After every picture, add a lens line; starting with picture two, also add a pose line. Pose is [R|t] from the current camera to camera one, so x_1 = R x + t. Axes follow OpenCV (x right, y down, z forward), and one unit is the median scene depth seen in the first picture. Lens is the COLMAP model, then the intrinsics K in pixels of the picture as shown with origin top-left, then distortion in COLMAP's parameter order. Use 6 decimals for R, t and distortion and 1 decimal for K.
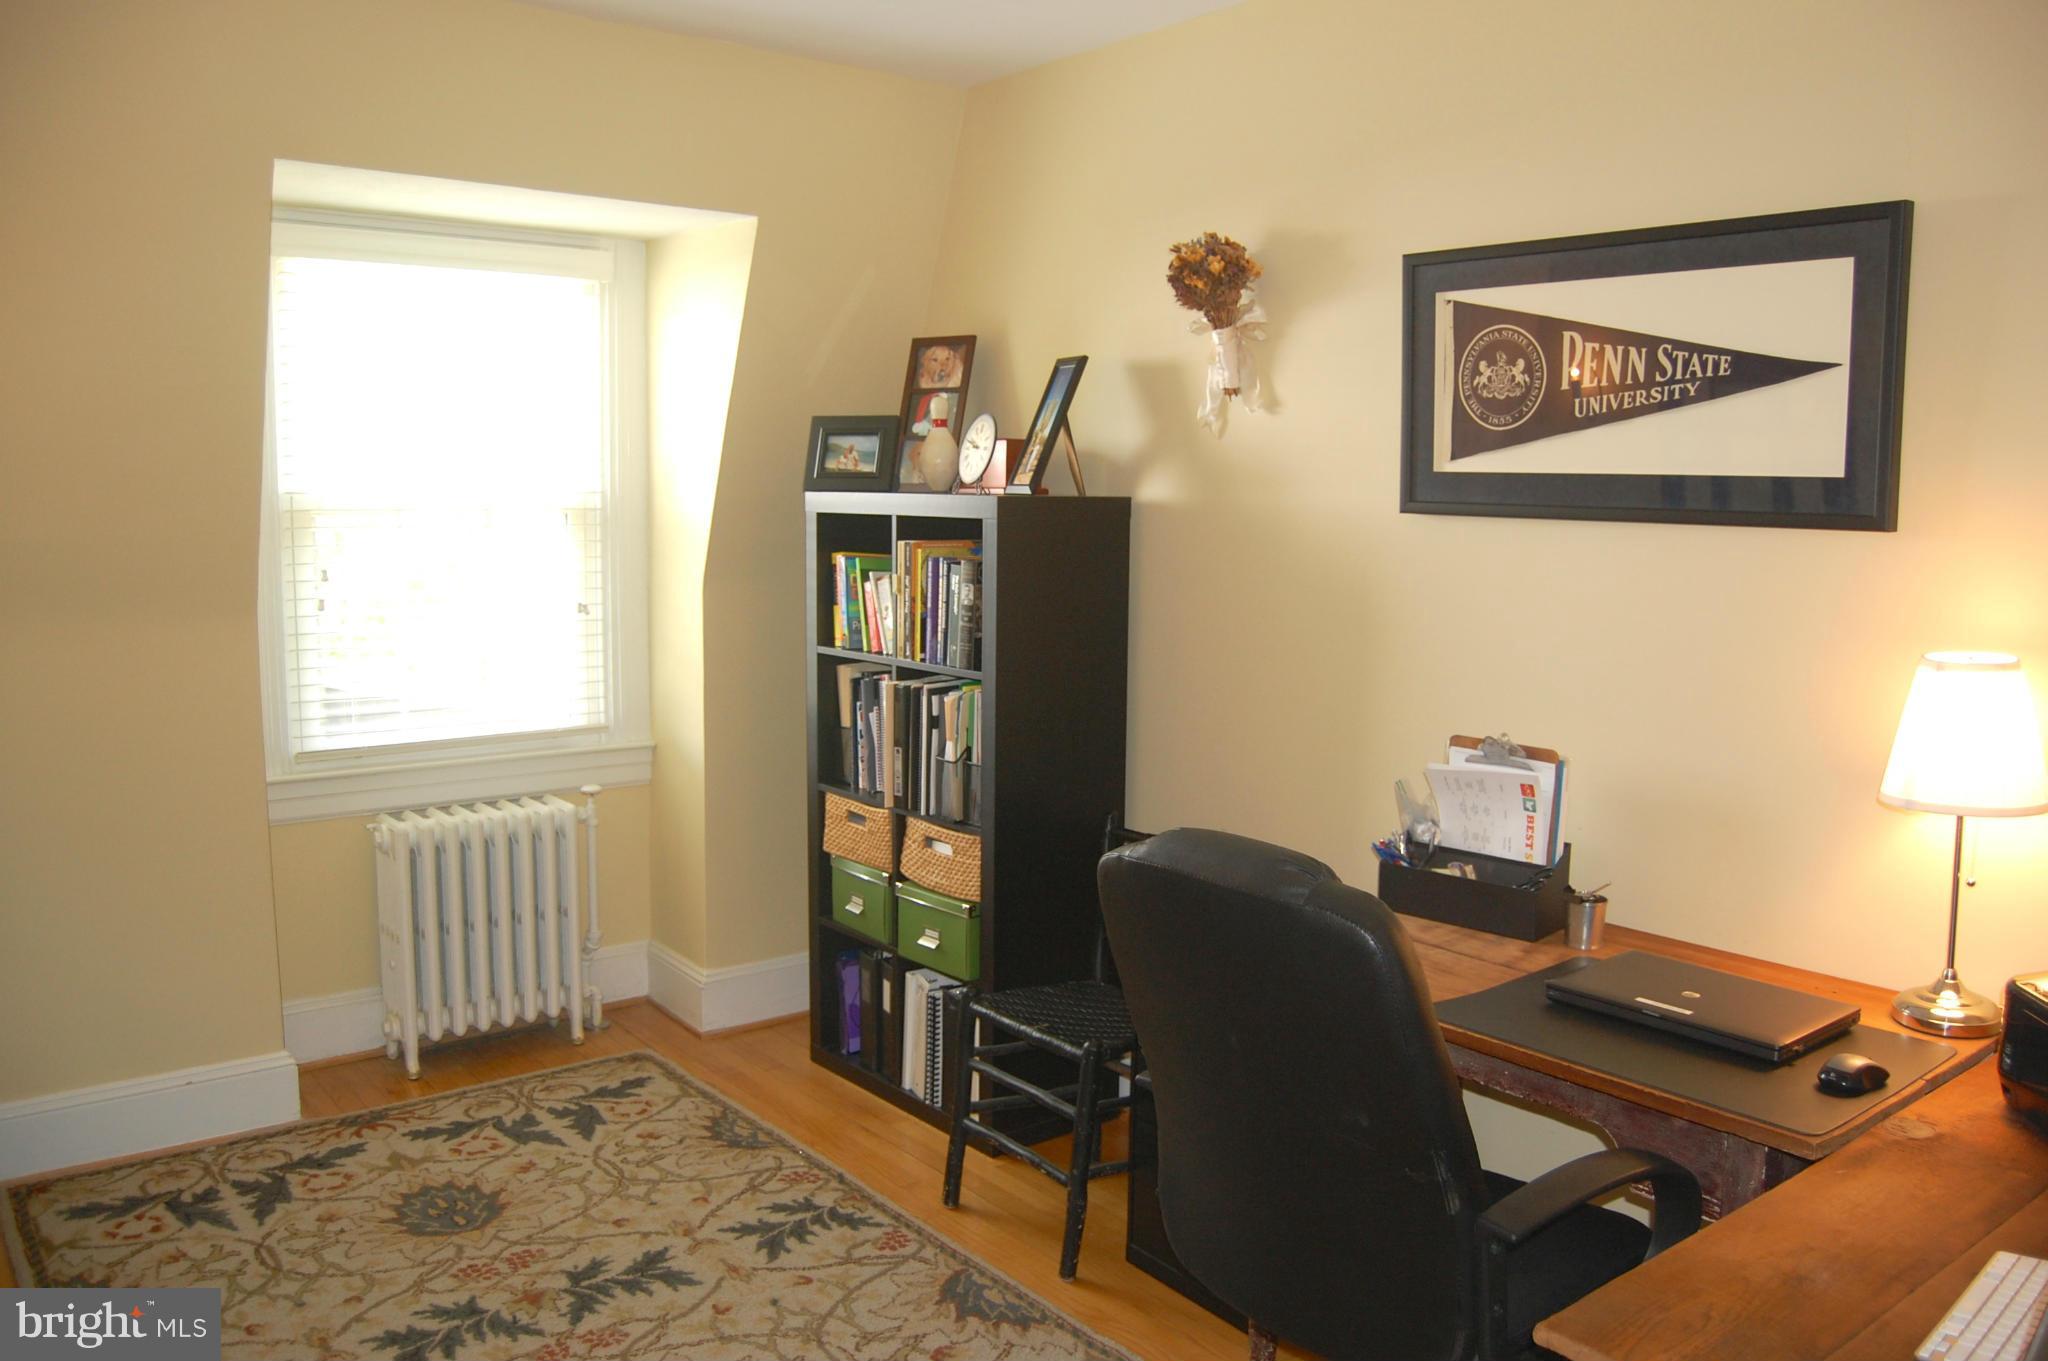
lens RADIAL K [[1605.3, 0, 1022.1], [0, 1605.3, 678.6], [0, 0, 1]] dist [-0.089508, 0.025489]
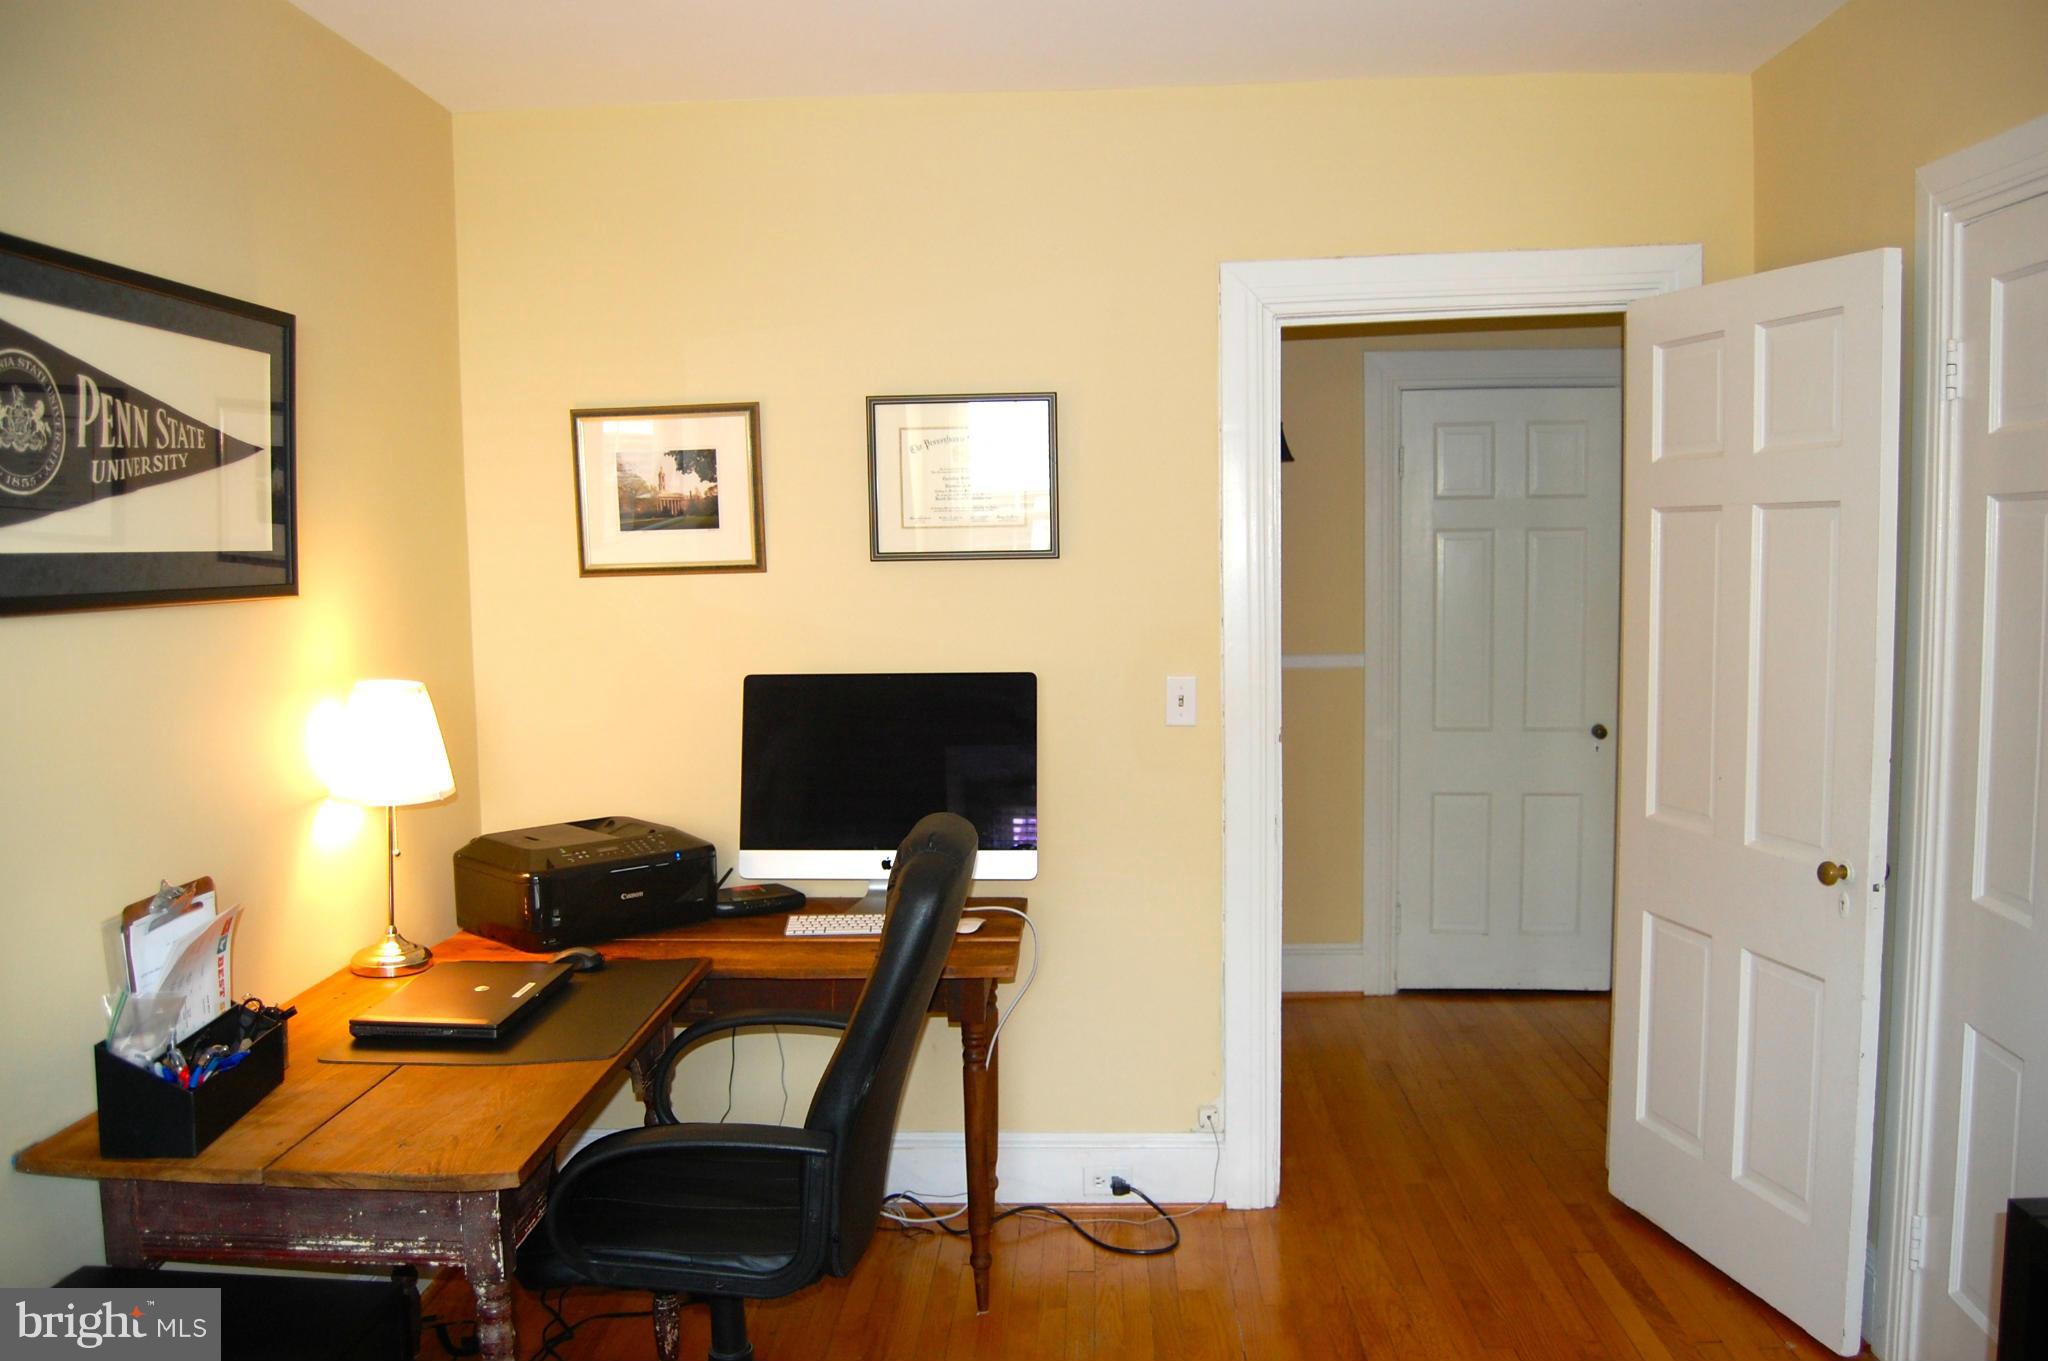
lens RADIAL K [[1605.3, 0, 1020.2], [0, 1605.3, 679.7], [0, 0, 1]] dist [-0.089508, 0.025489]
pose [[-0.747882, -0.050746, 0.661890, -0.558615], [0.094276, 0.978848, 0.181571, -0.174195], [-0.657103, 0.198194, -0.727279, 1.346316]]
